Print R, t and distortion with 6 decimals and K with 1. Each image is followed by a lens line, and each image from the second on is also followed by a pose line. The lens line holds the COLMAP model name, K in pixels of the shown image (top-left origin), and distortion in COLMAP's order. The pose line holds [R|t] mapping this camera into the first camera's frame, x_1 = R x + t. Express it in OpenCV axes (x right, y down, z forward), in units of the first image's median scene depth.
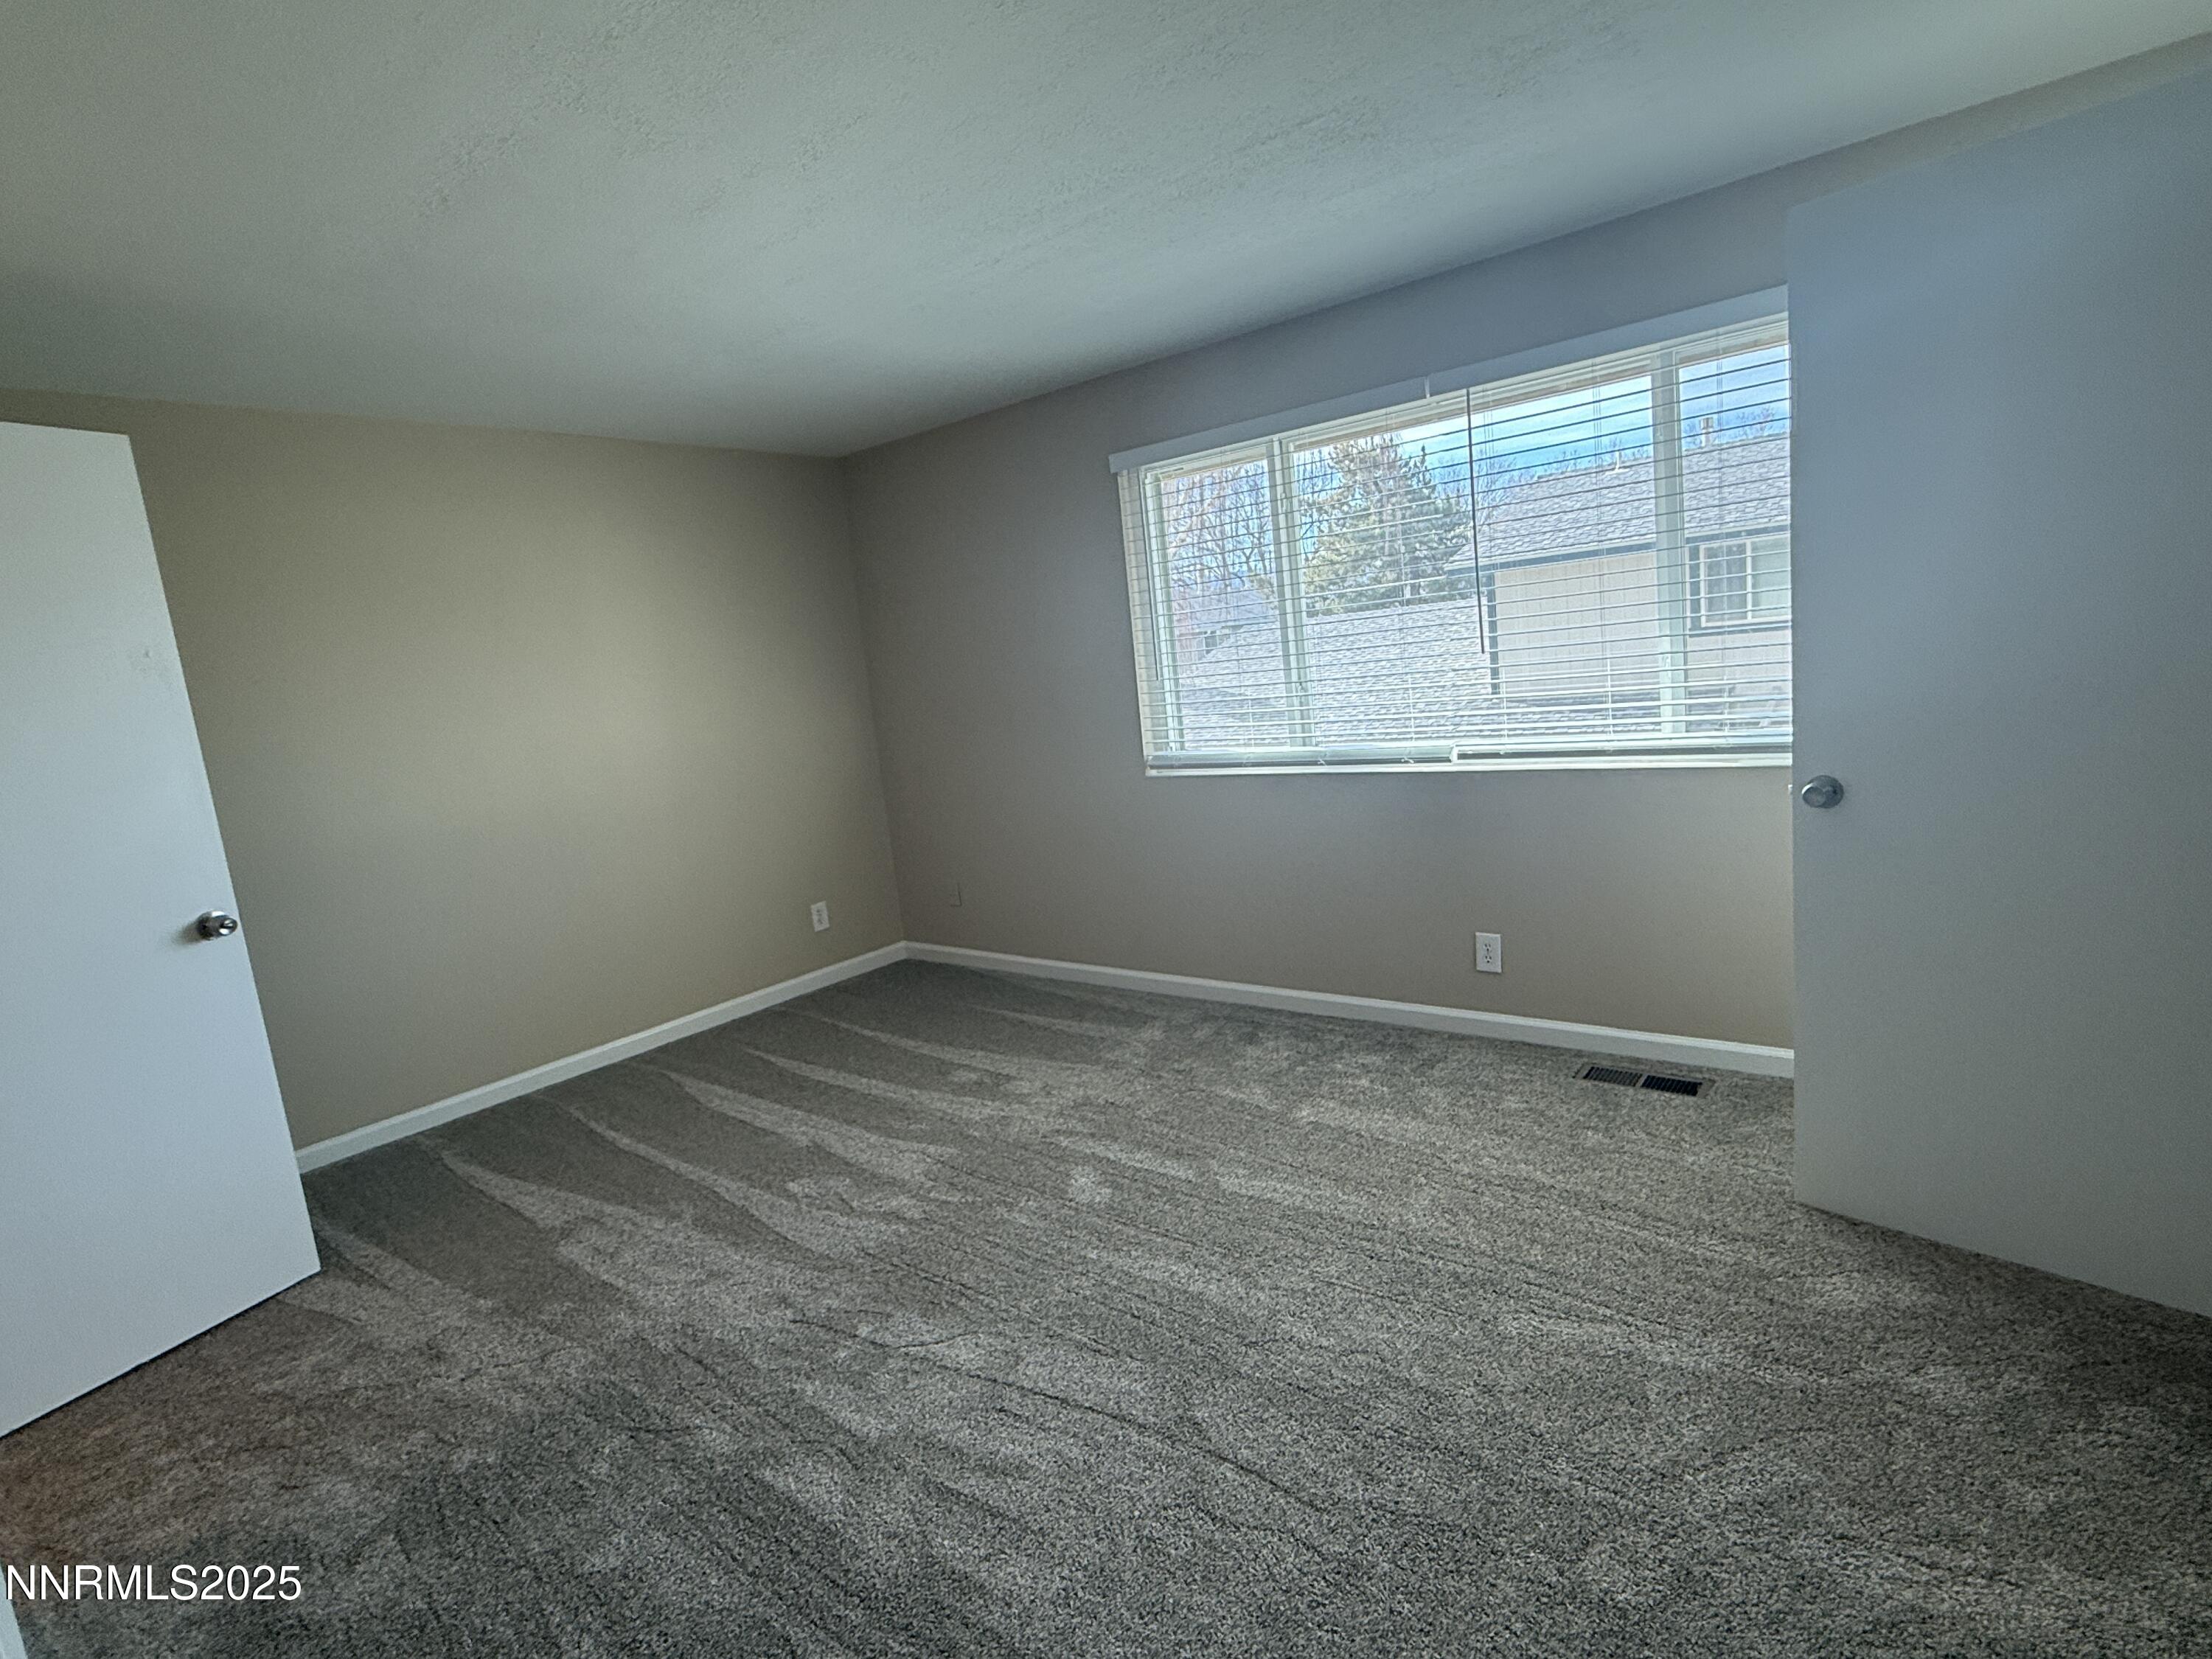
lens RADIAL K [[1112.8, 0, 1089.7], [0, 1112.8, 828.4], [0, 0, 1]] dist [0.002172, -0.001243]
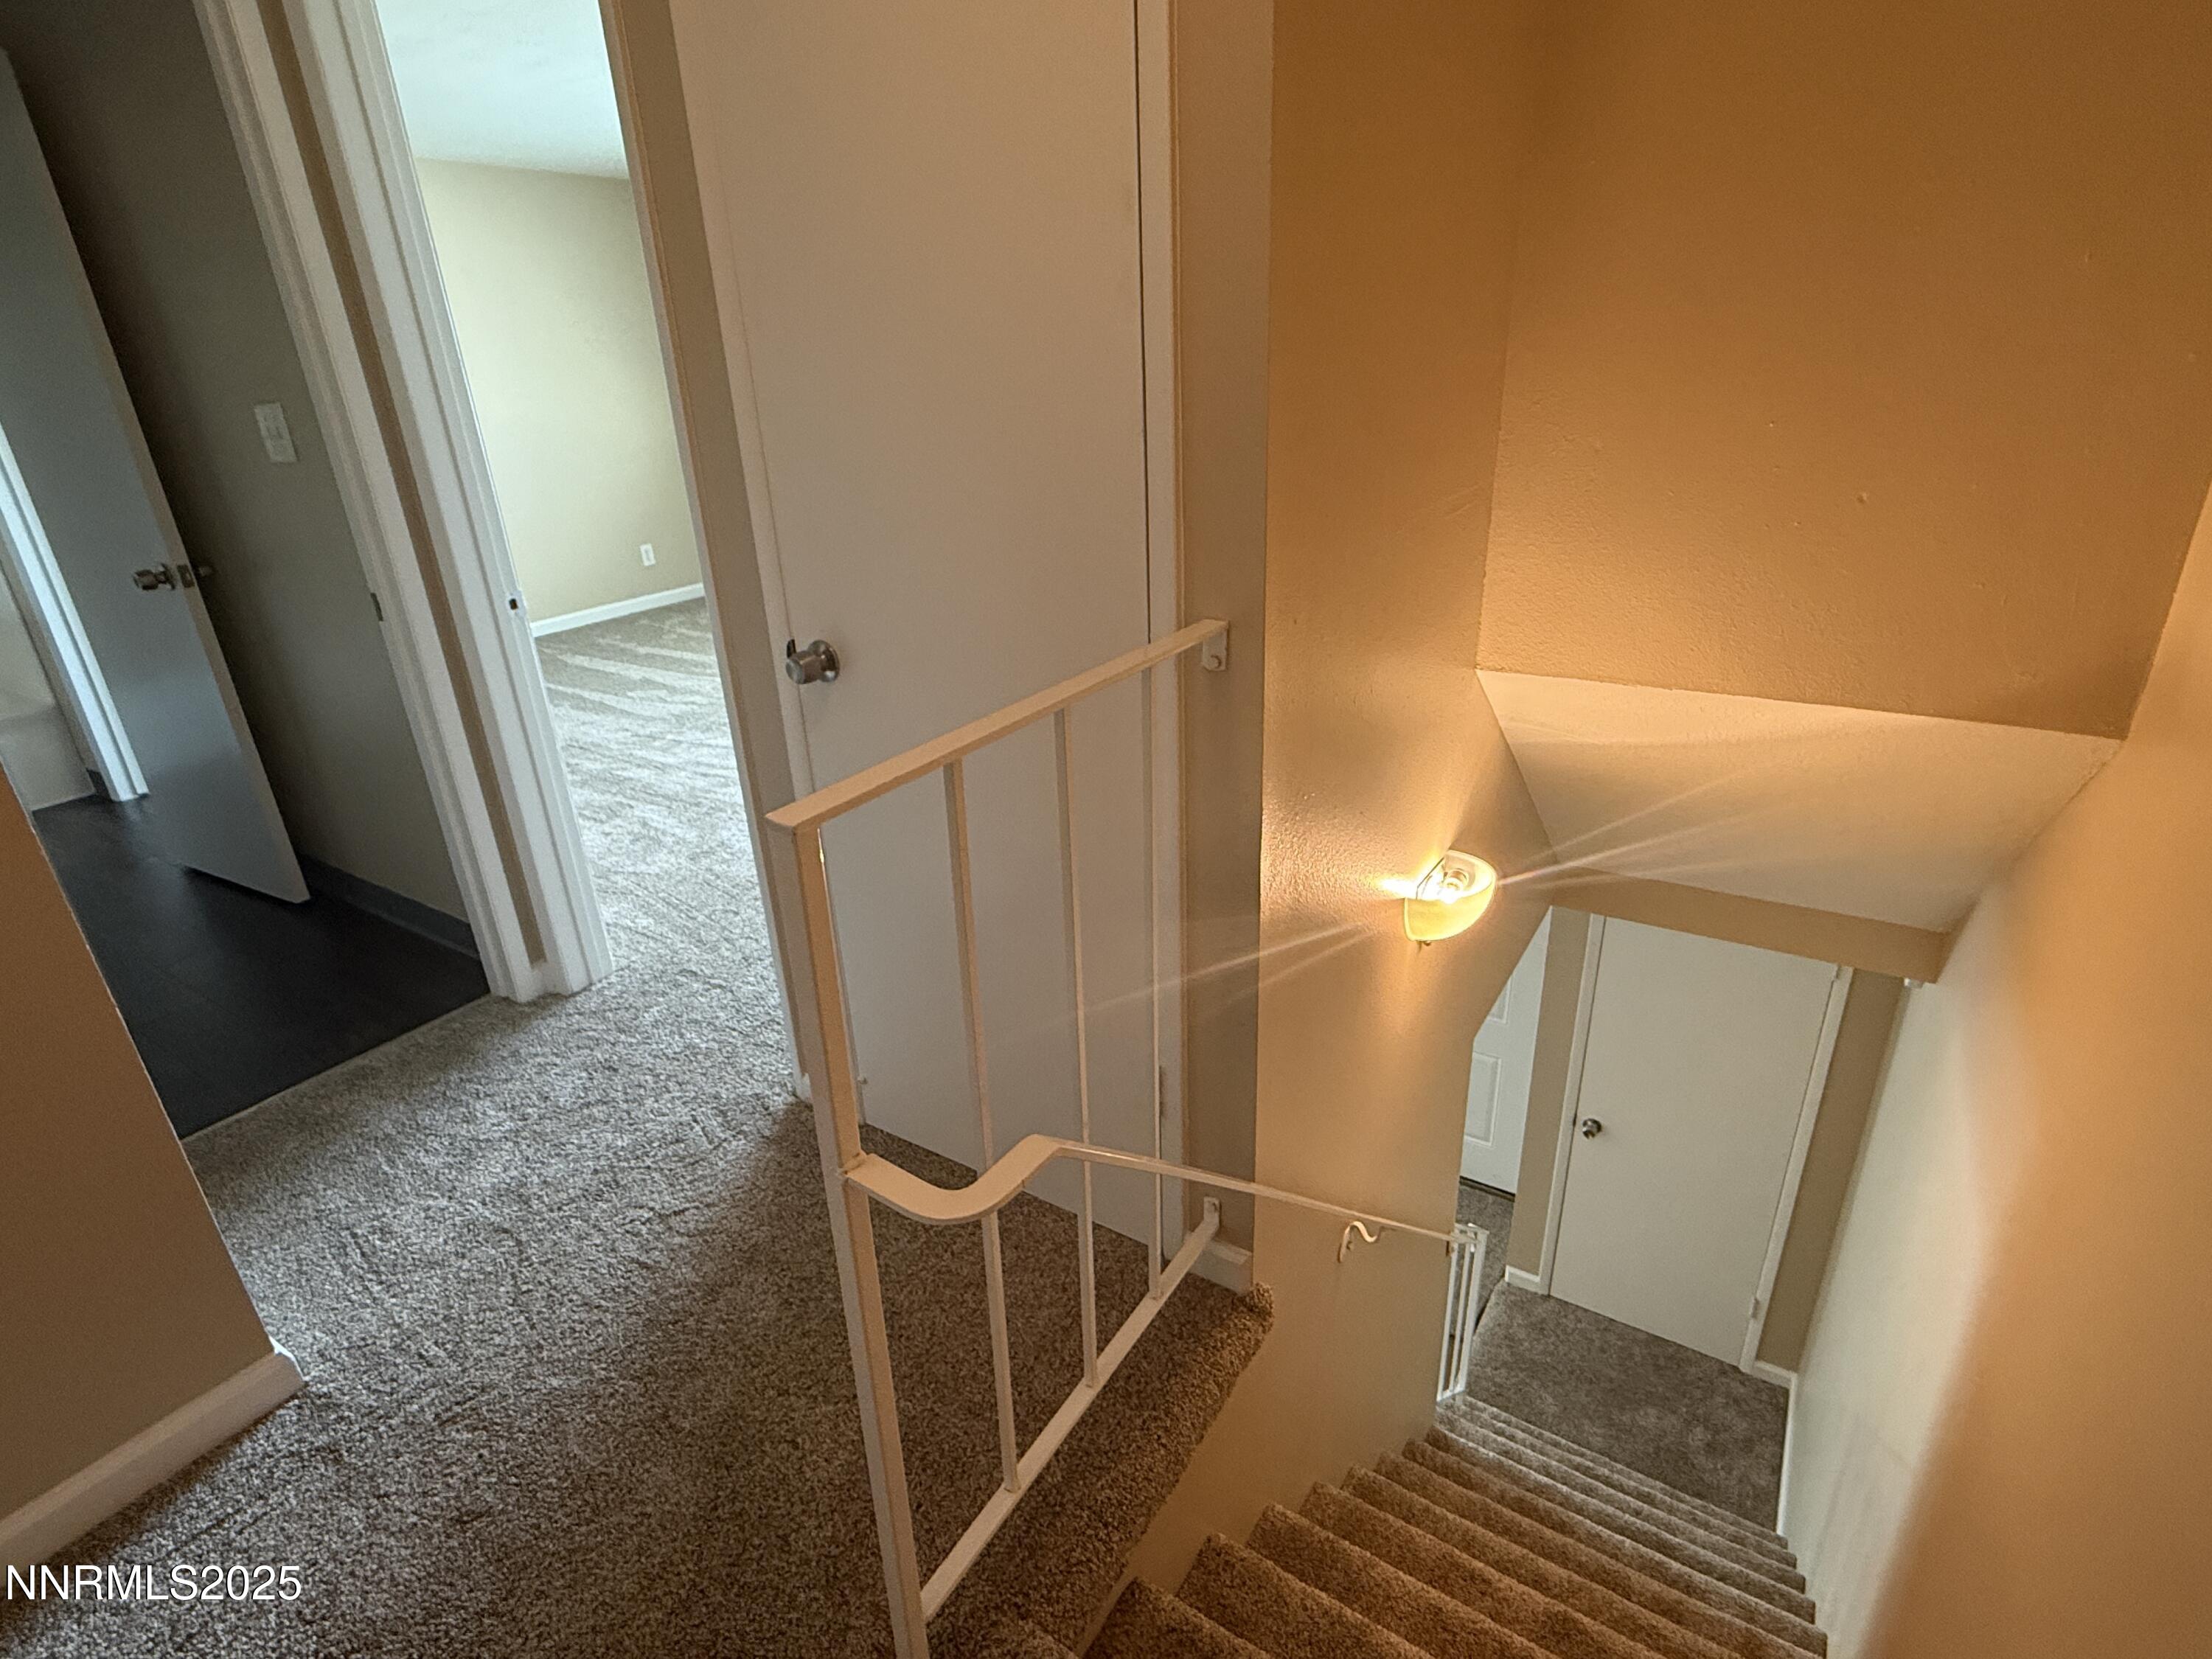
lens RADIAL K [[1112.8, 0, 1089.7], [0, 1112.8, 828.4], [0, 0, 1]] dist [0.002172, -0.001243]
pose [[0.992292, 0.016883, 0.122768, 0.227161], [-0.046609, 0.968780, 0.243502, 0.081900], [-0.114824, -0.247347, 0.962099, -0.777860]]
